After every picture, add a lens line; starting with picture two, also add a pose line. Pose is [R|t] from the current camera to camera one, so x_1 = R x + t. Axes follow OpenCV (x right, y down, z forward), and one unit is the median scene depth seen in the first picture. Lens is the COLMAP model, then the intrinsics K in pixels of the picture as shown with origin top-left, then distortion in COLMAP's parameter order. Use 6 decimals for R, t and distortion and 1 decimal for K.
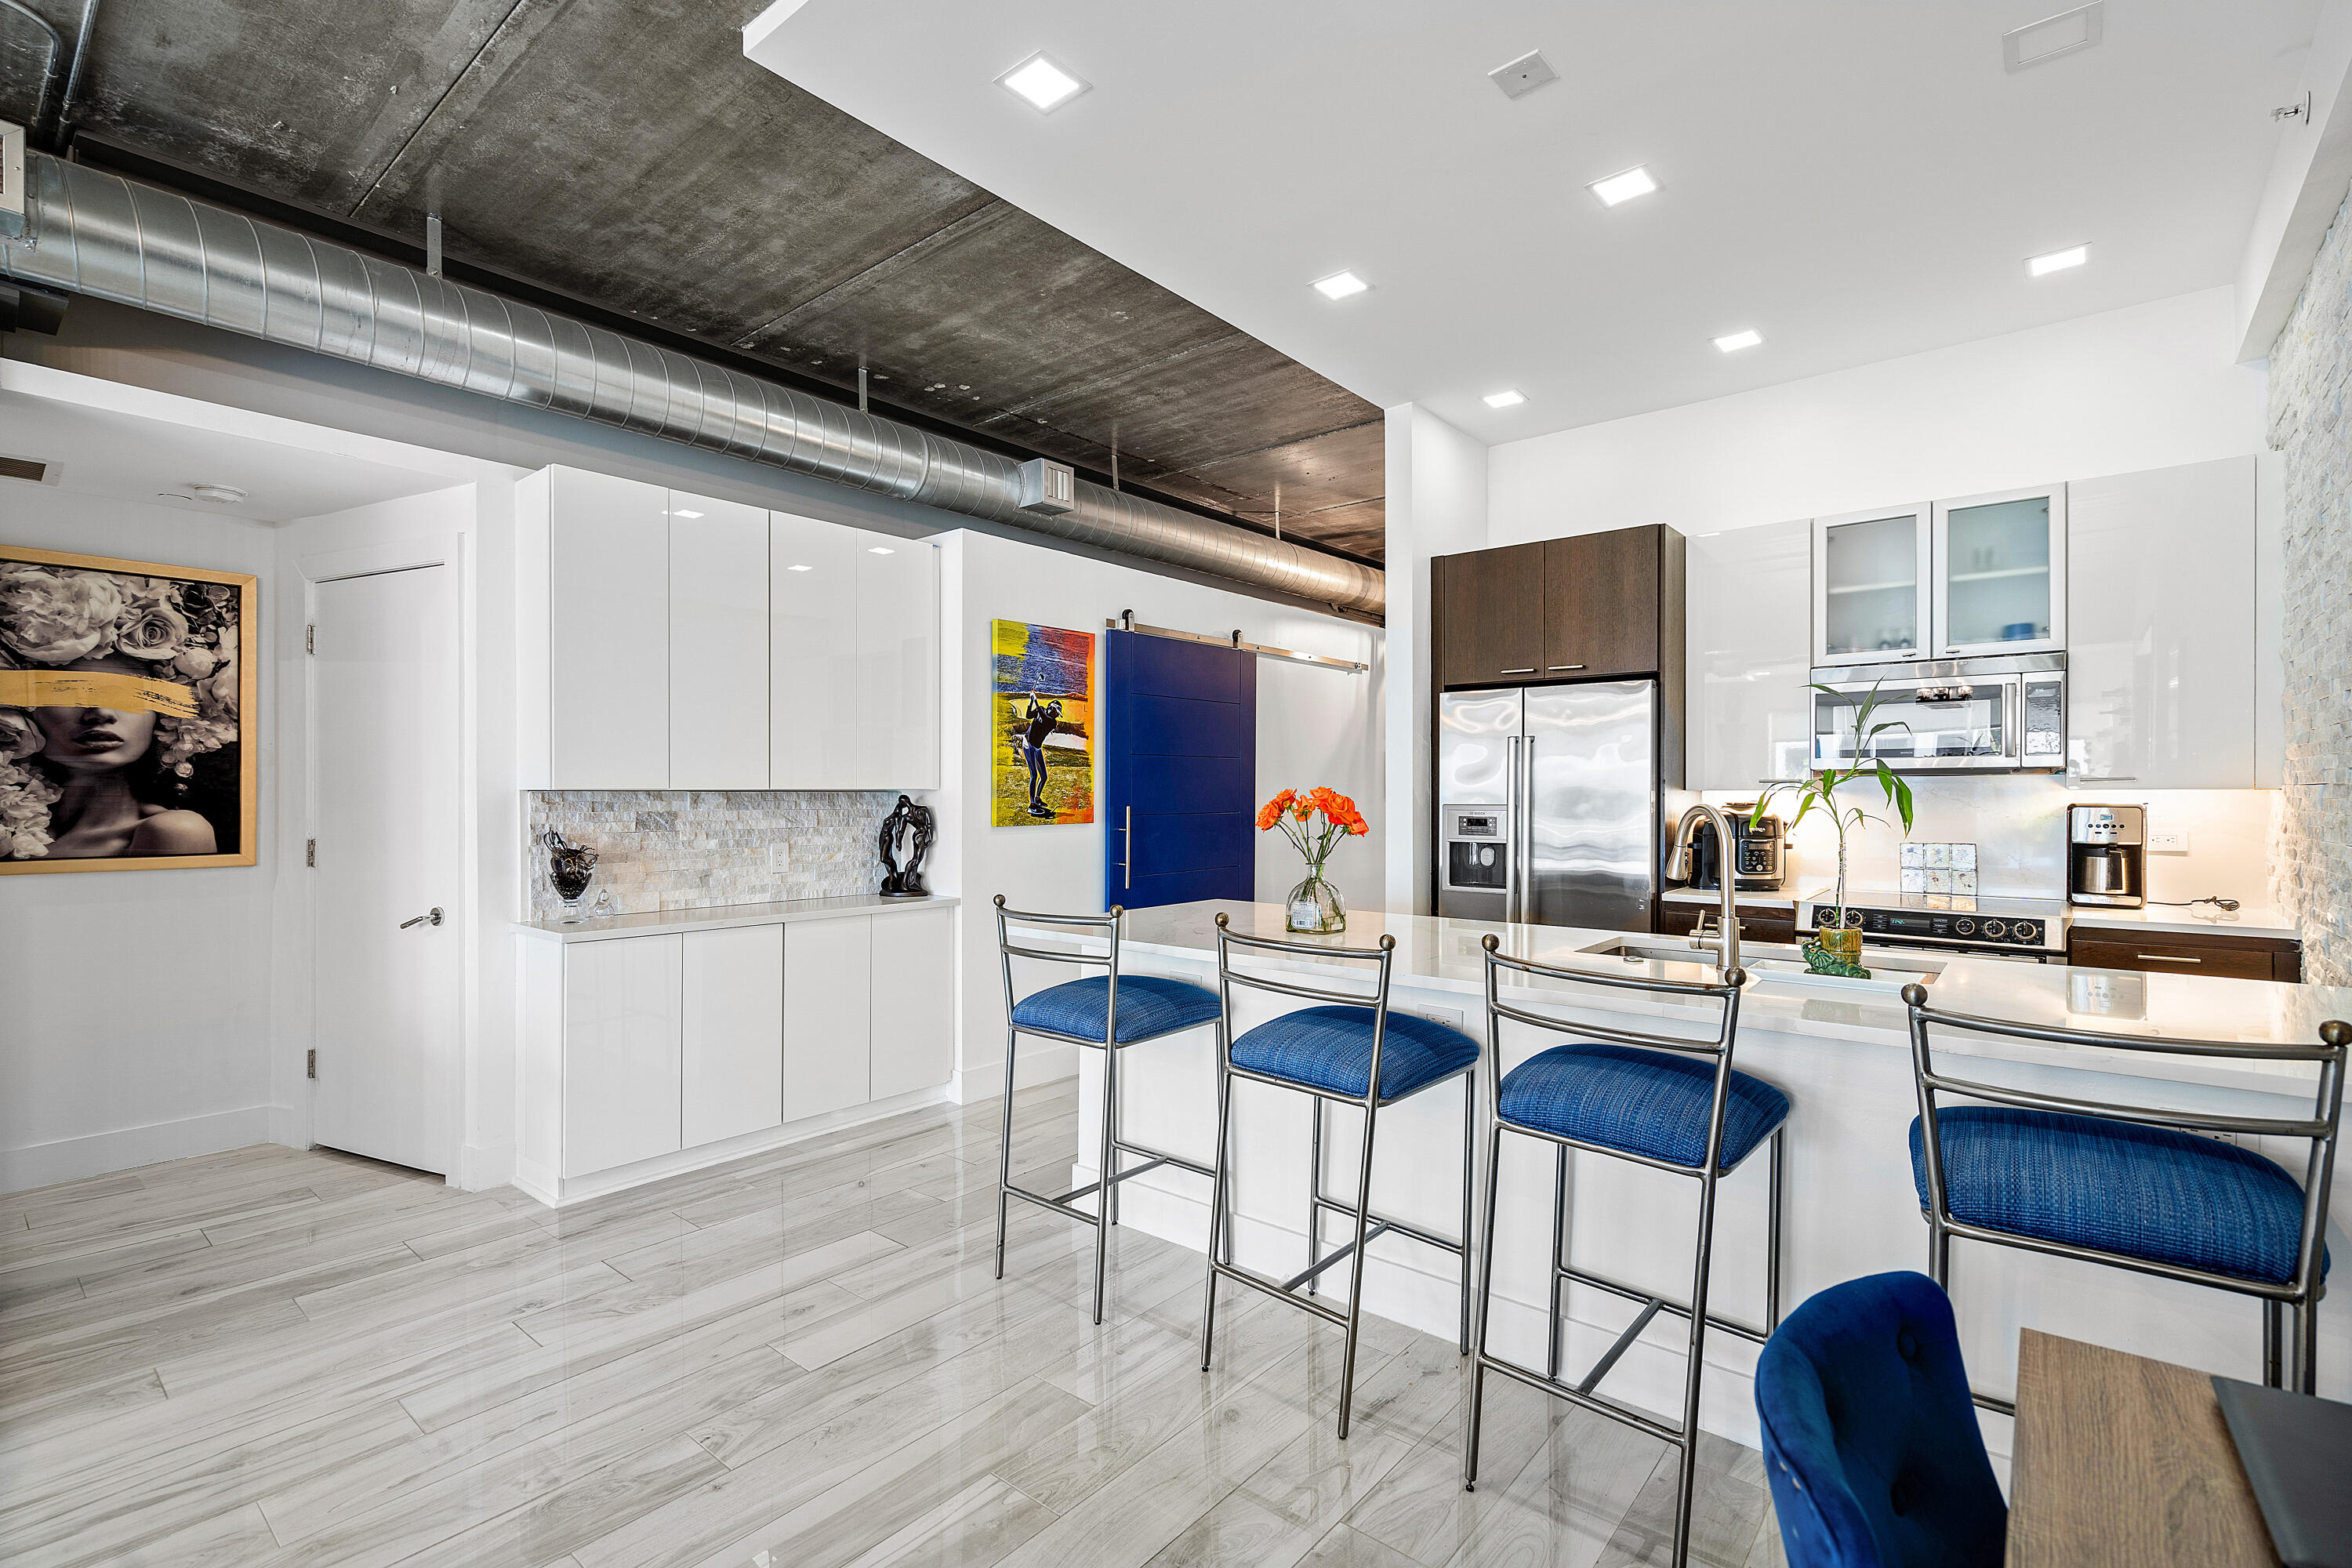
lens RADIAL K [[1081.5, 0, 1167.5], [0, 1081.5, 796.4], [0, 0, 1]] dist [-0.003951, 0.001924]
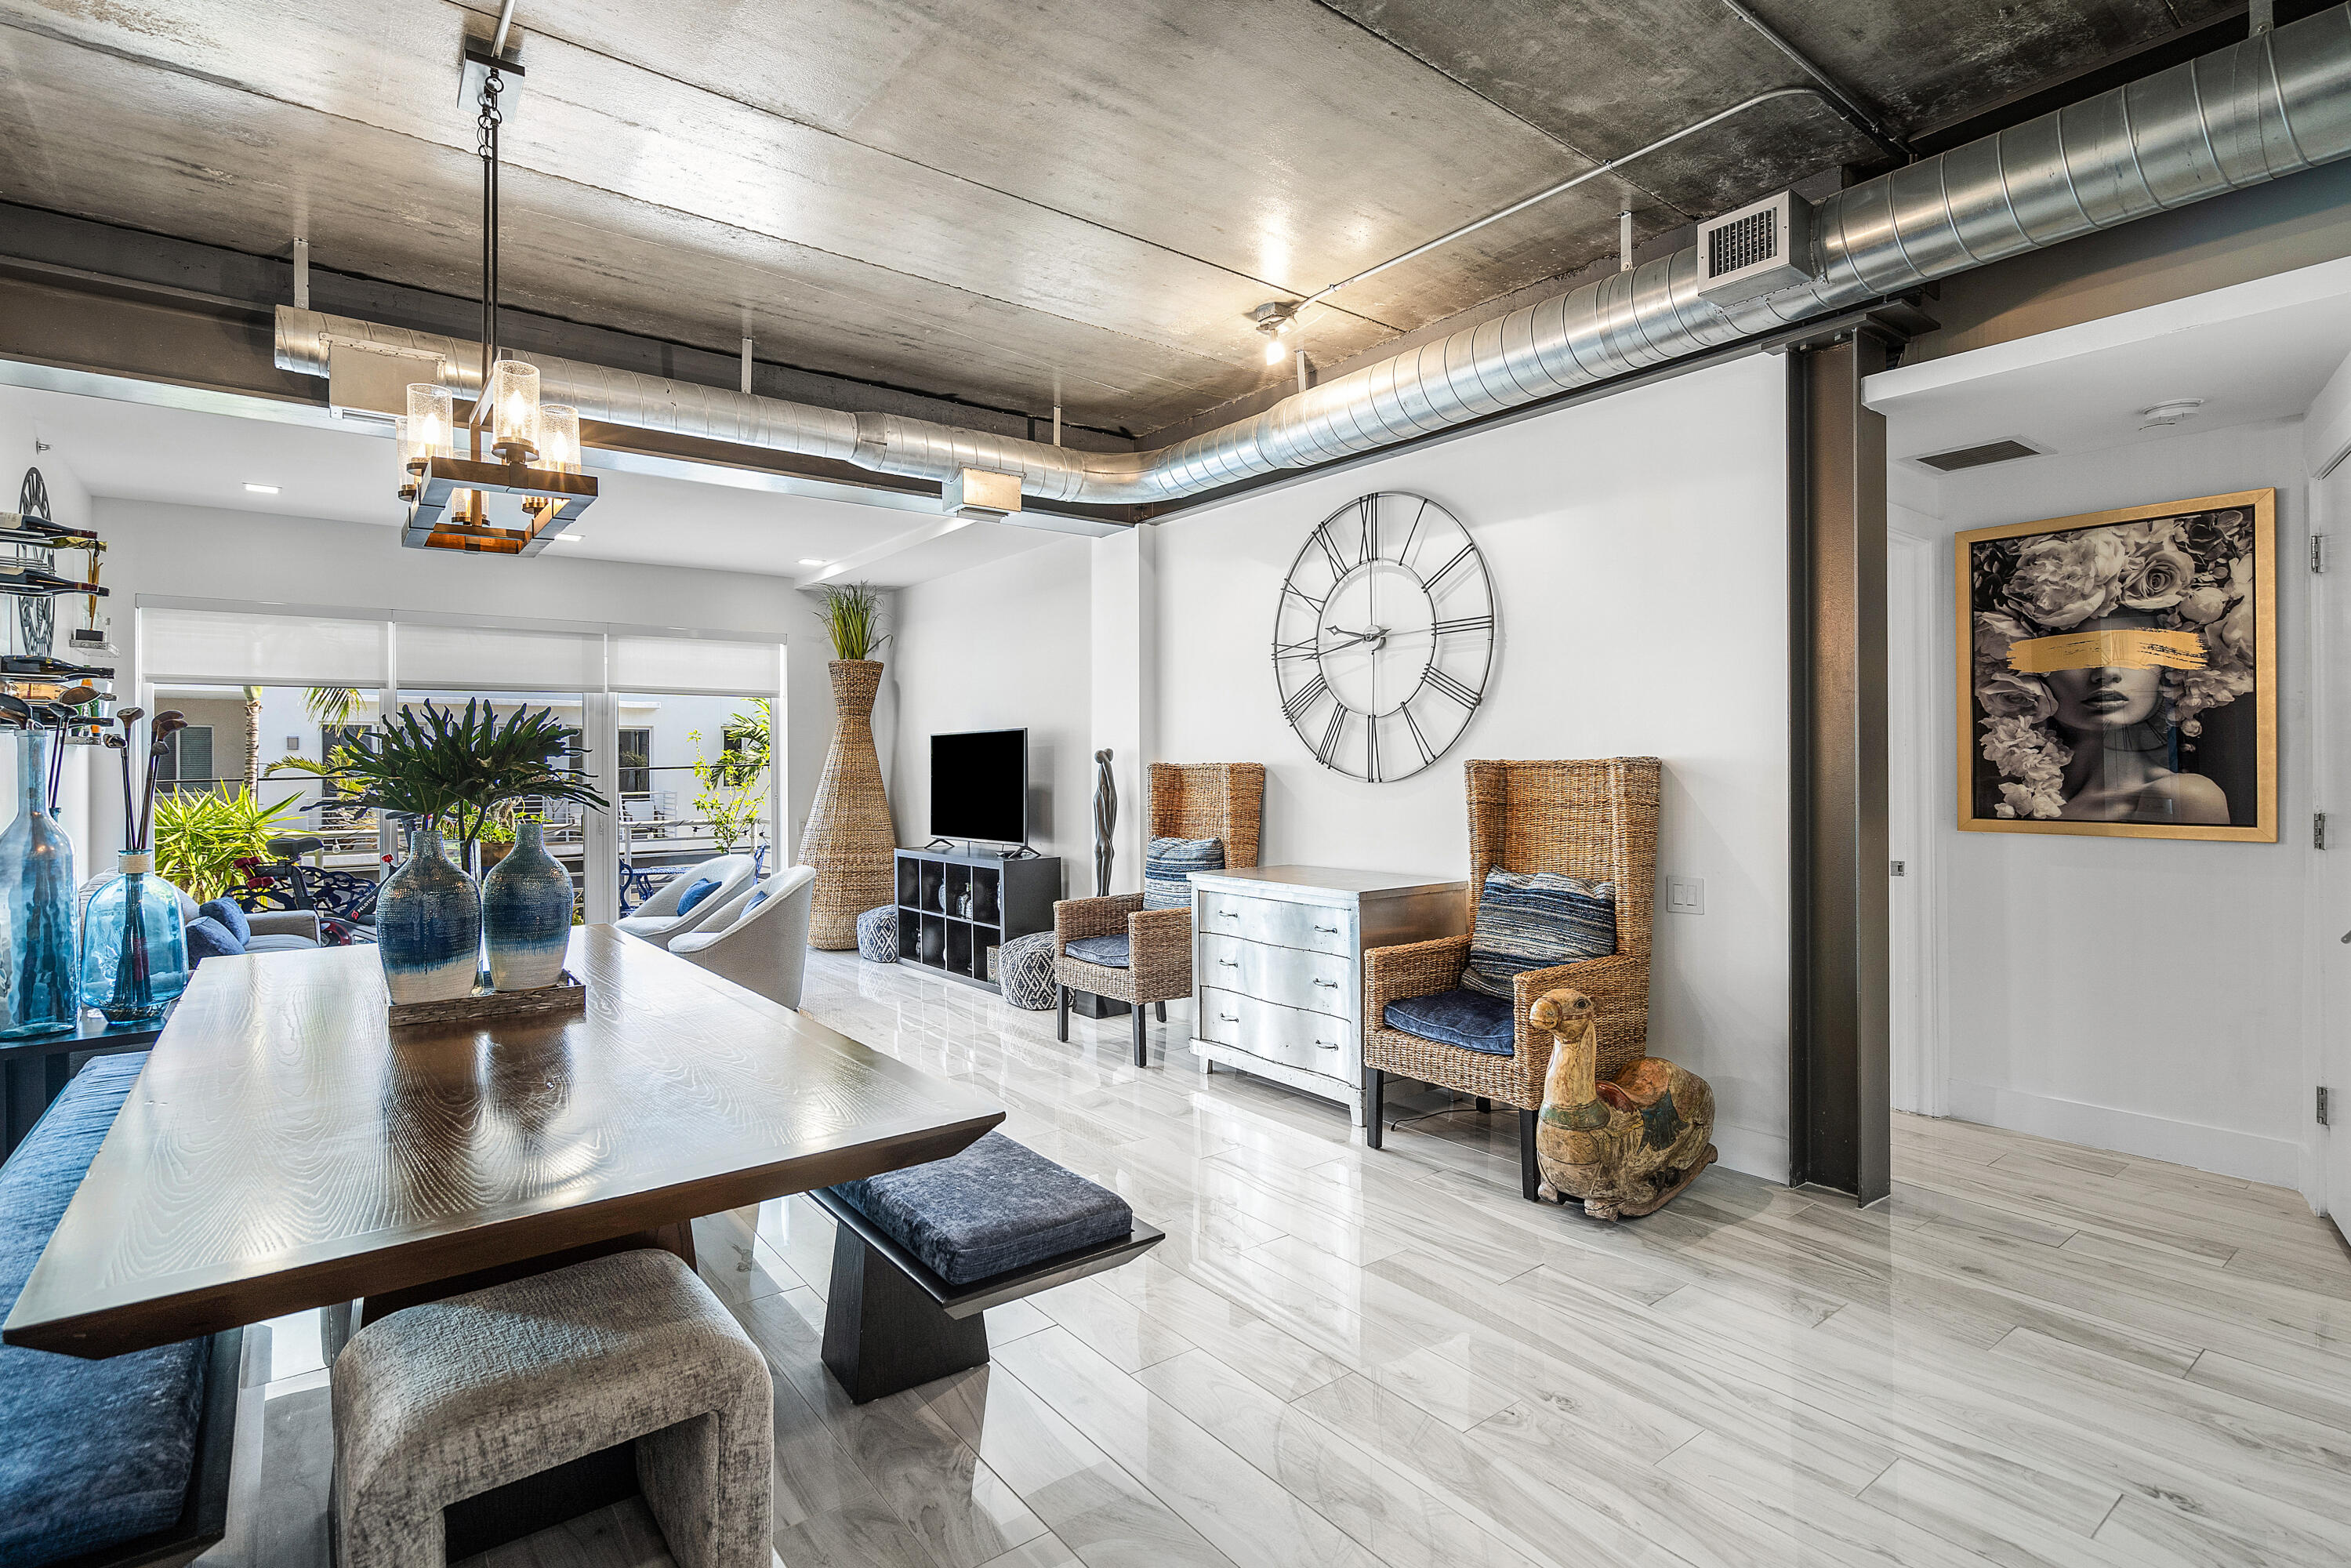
lens RADIAL K [[1127.4, 0, 1139.3], [0, 1127.4, 757.3], [0, 0, 1]] dist [-0.009982, -0.000593]
pose [[-0.237831, -0.004866, -0.971294, 0.187959], [0.002336, 0.999982, -0.005582, 0.002255], [0.971304, -0.003597, -0.237816, 0.391027]]
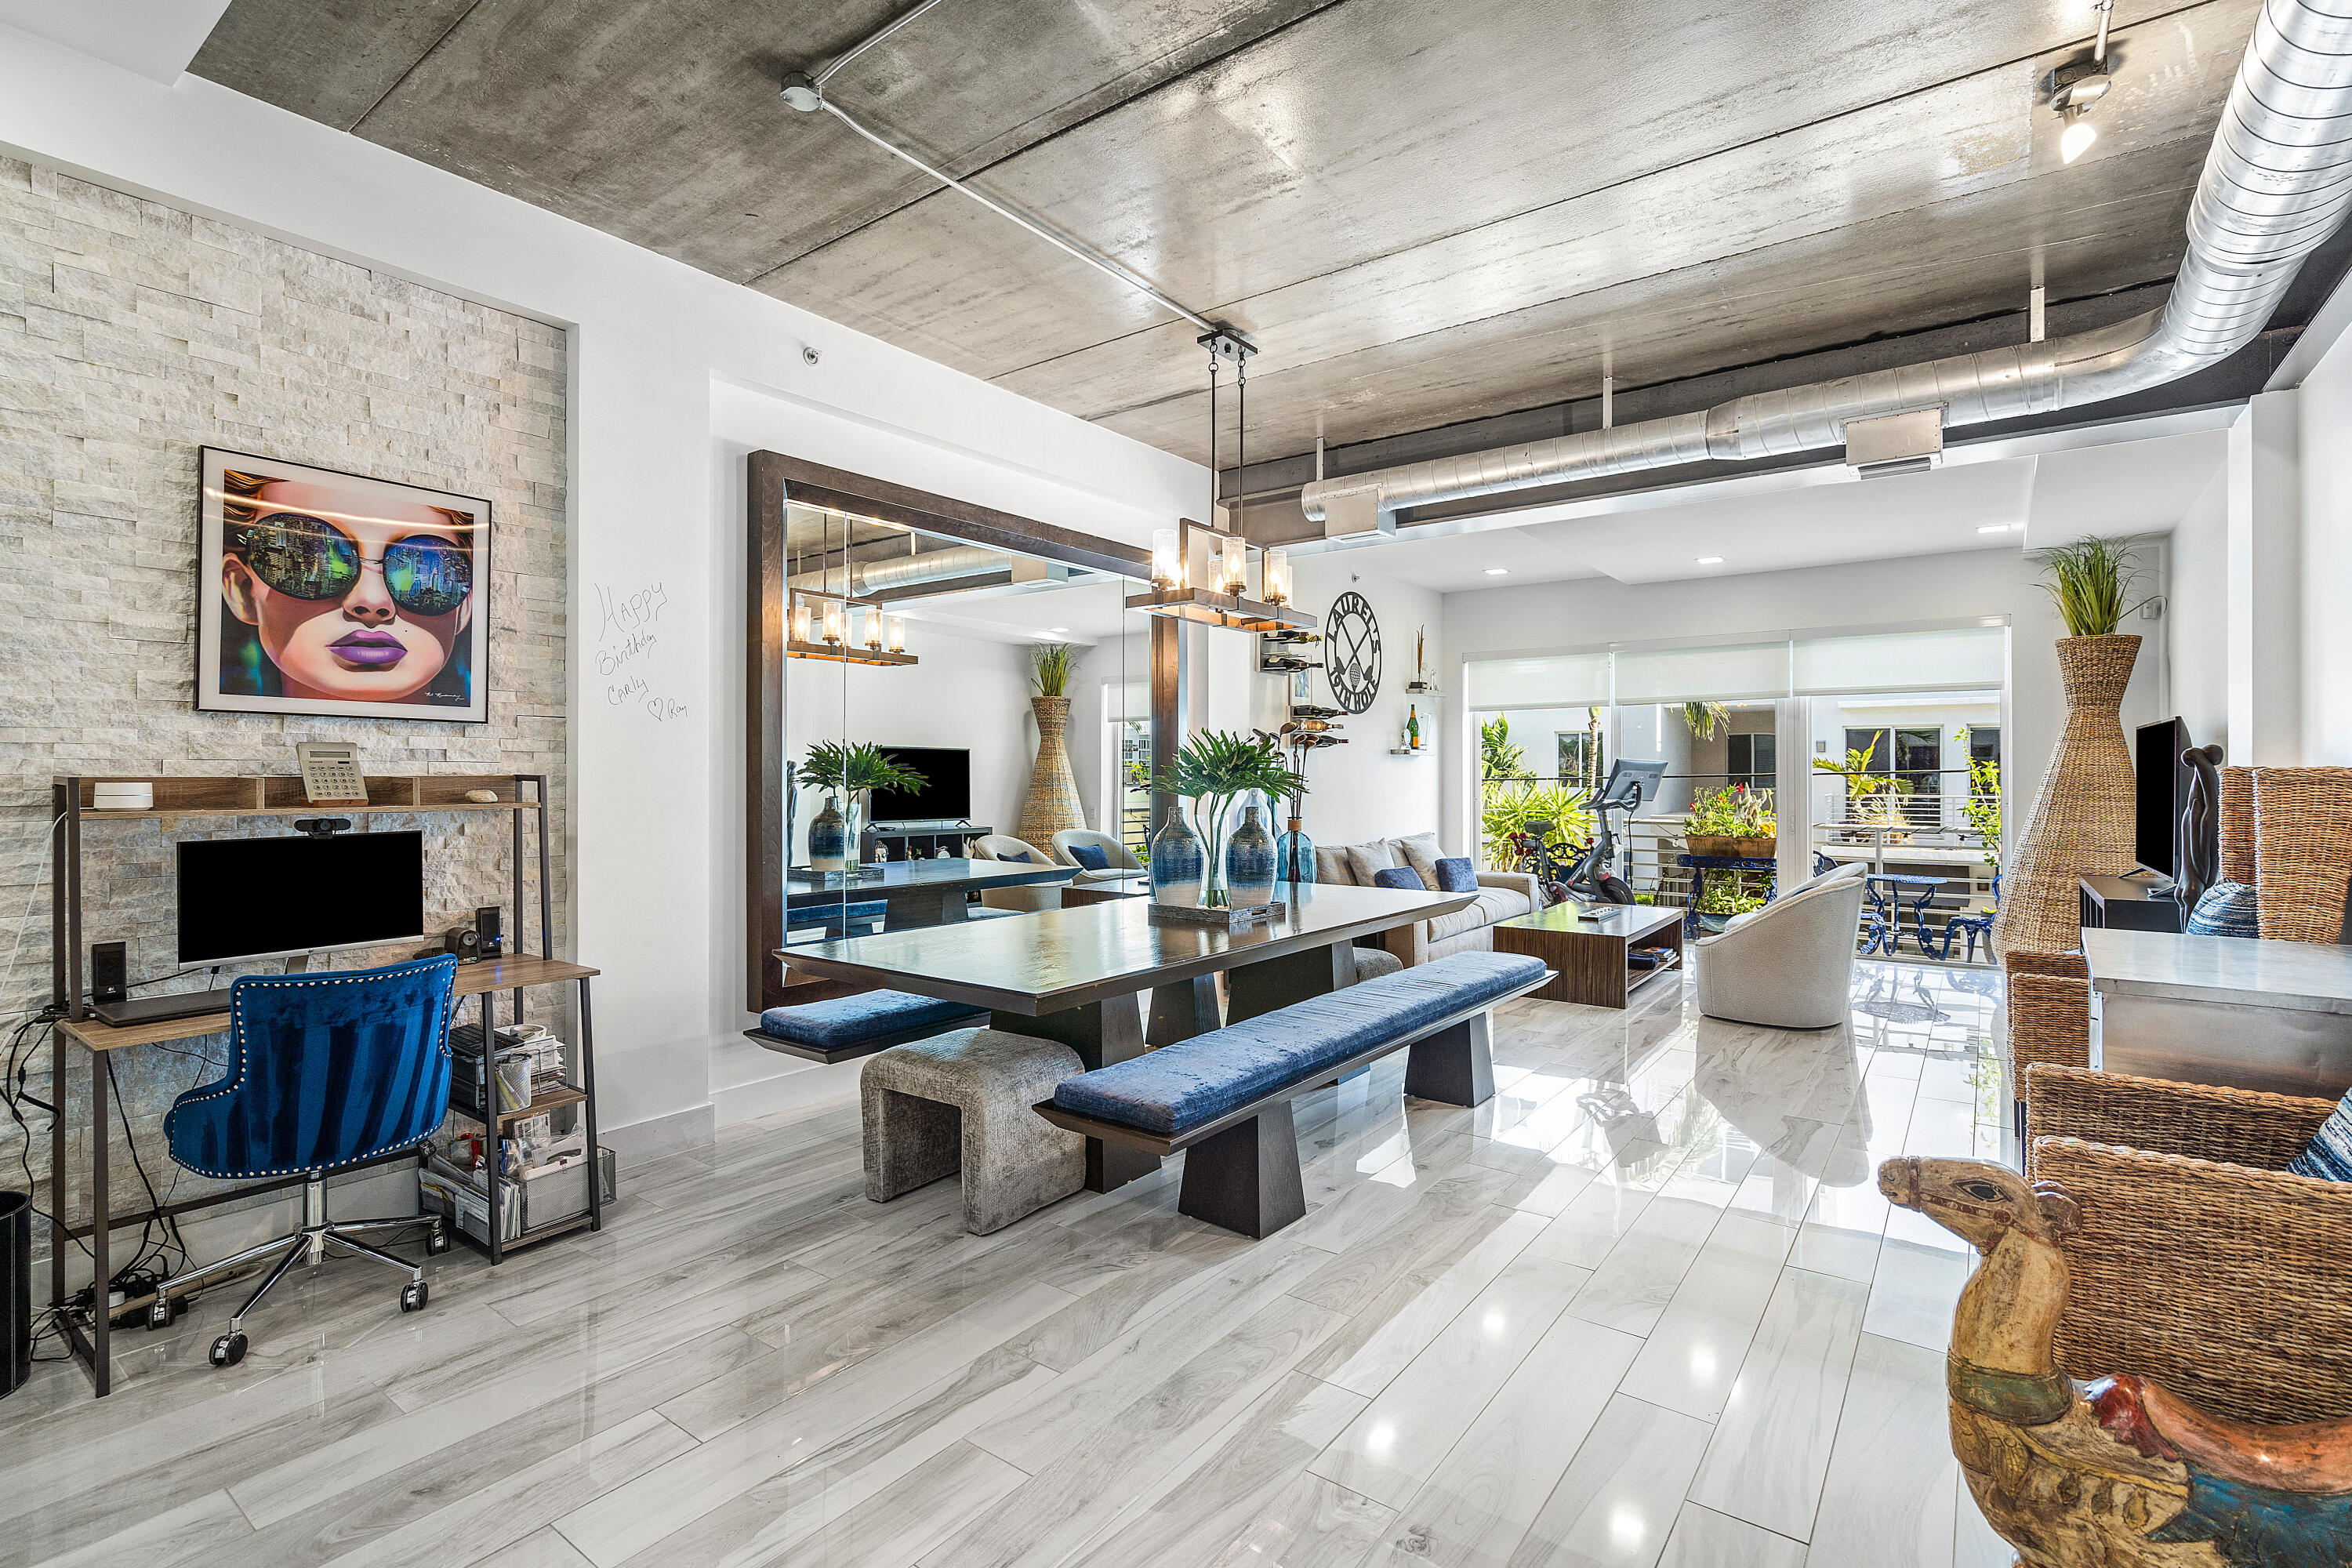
lens RADIAL K [[1081.5, 0, 1172.4], [0, 1081.5, 762.2], [0, 0, 1]] dist [-0.003951, 0.001924]
pose [[-0.999039, 0.001598, -0.043794, -0.376039], [0.001778, 0.999990, -0.004086, -0.000533], [0.043787, -0.004160, -0.999032, 0.999774]]
